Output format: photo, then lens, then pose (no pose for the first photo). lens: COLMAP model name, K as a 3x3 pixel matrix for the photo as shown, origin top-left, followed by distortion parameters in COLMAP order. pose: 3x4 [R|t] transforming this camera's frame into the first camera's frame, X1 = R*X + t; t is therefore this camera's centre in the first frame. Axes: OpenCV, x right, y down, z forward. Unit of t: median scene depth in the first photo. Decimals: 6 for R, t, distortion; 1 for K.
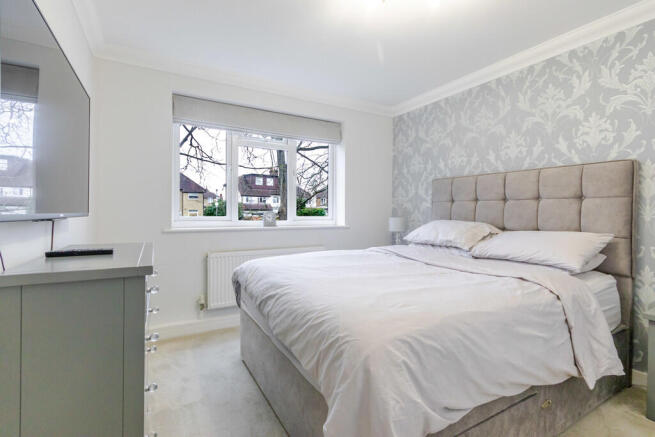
lens RADIAL K [[321.6, 0, 335.7], [0, 321.6, 206.8], [0, 0, 1]] dist [-0.001977, -0.001174]
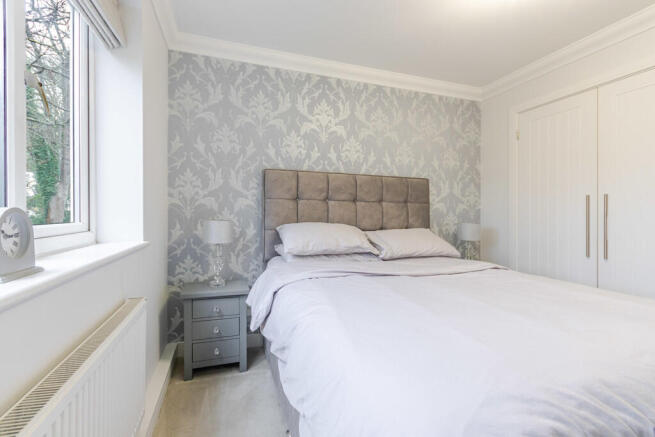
lens RADIAL K [[321.6, 0, 335.7], [0, 321.6, 206.8], [0, 0, 1]] dist [-0.001977, -0.001174]
pose [[0.162354, 0.015849, 0.986605, -0.406376], [-0.021715, 0.999686, -0.012486, 0.009120], [-0.986494, -0.019397, 0.162647, 0.715761]]
